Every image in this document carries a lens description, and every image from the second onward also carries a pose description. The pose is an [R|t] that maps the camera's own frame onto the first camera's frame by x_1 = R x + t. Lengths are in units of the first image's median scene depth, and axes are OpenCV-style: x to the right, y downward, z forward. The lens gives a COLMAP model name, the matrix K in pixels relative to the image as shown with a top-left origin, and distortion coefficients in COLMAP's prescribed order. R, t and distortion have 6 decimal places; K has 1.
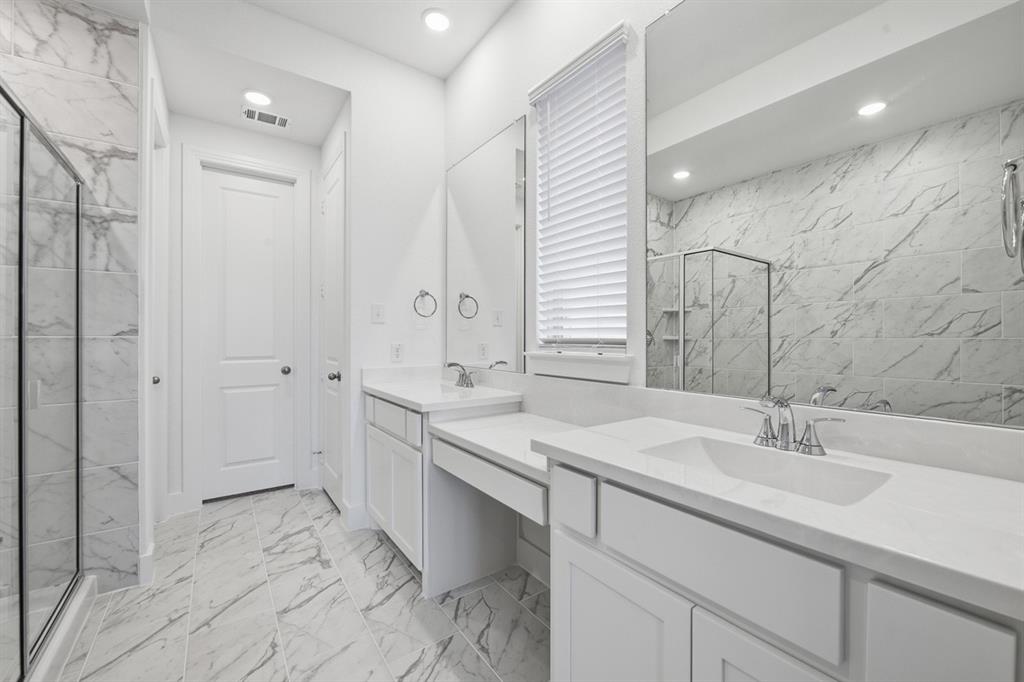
lens RADIAL K [[413.2, 0, 515.7], [0, 413.2, 338.3], [0, 0, 1]] dist [-0.008335, 0.000120]
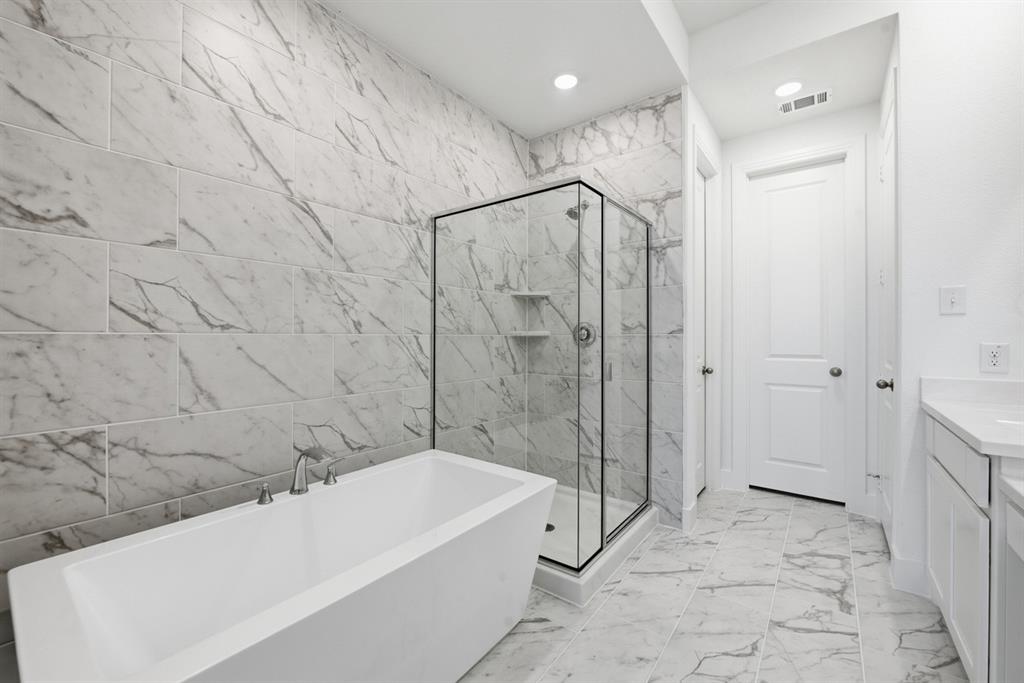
lens RADIAL K [[413.2, 0, 515.7], [0, 413.2, 338.8], [0, 0, 1]] dist [-0.008335, 0.000120]
pose [[0.292633, 0.006280, -0.956204, 0.142976], [-0.000920, 0.999980, 0.006286, 0.000920], [0.956224, -0.000960, 0.292633, 0.128257]]
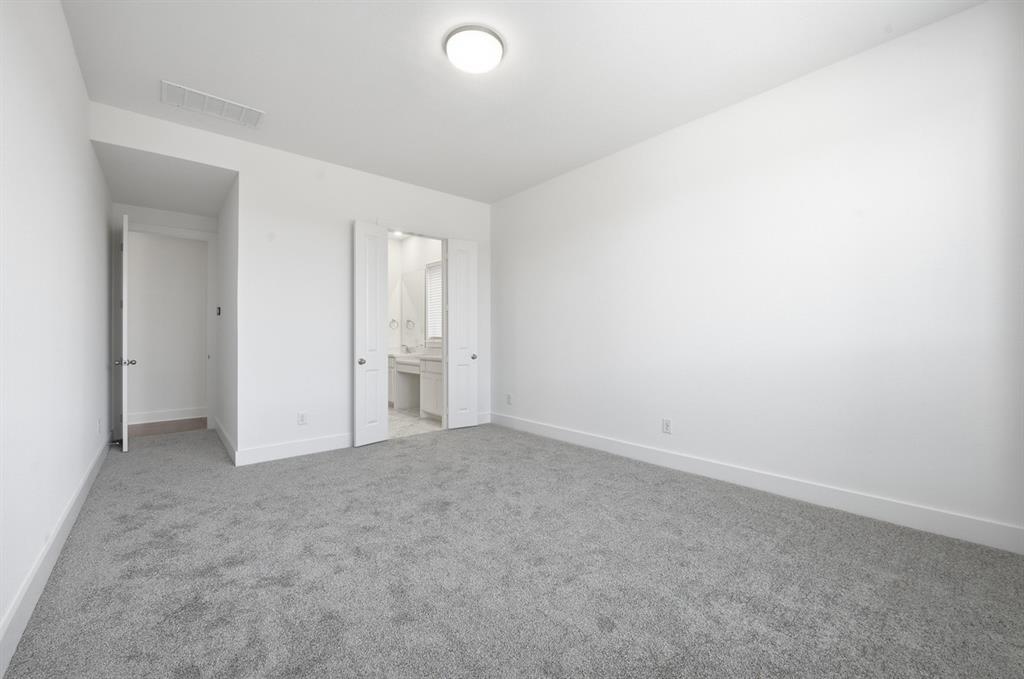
lens RADIAL K [[413.2, 0, 515.7], [0, 413.2, 336.8], [0, 0, 1]] dist [-0.008335, 0.000120]
pose [[0.996386, 0.000975, 0.084934, 0.480370], [-0.001060, 0.999999, 0.000947, -0.003668], [-0.084933, -0.001033, 0.996386, -2.443544]]
